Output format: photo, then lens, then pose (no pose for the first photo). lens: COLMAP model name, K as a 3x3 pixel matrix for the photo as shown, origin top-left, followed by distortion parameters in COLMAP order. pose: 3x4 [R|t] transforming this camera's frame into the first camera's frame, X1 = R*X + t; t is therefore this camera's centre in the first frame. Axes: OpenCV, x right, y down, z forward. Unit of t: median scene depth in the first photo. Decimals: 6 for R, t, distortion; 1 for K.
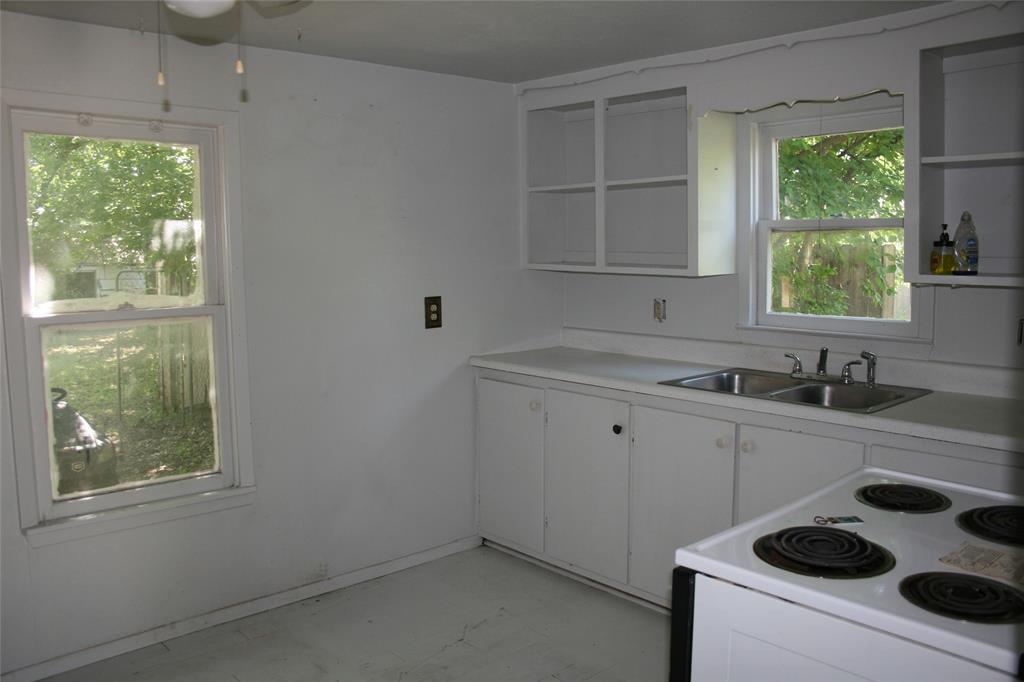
lens RADIAL K [[866.2, 0, 513.1], [0, 866.2, 335.0], [0, 0, 1]] dist [-0.139618, 0.123099]
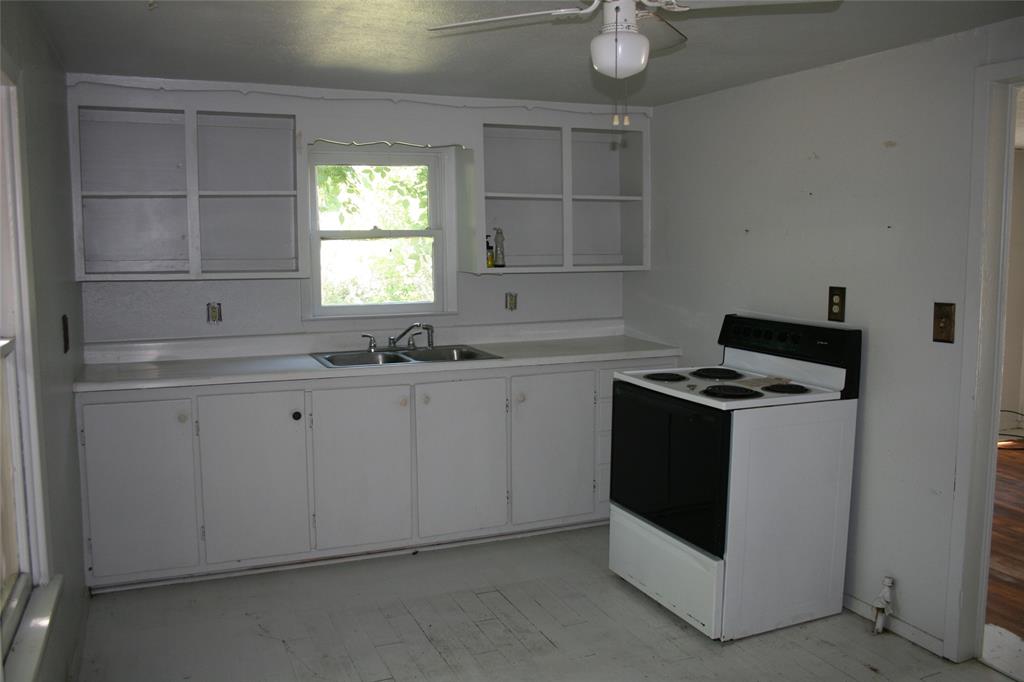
lens RADIAL K [[866.2, 0, 513.7], [0, 866.2, 336.3], [0, 0, 1]] dist [-0.139618, 0.123099]
pose [[0.320921, -0.095038, 0.942326, -0.890913], [0.102008, 0.992633, 0.065372, -0.040157], [-0.941597, 0.075145, 0.328251, 0.387807]]
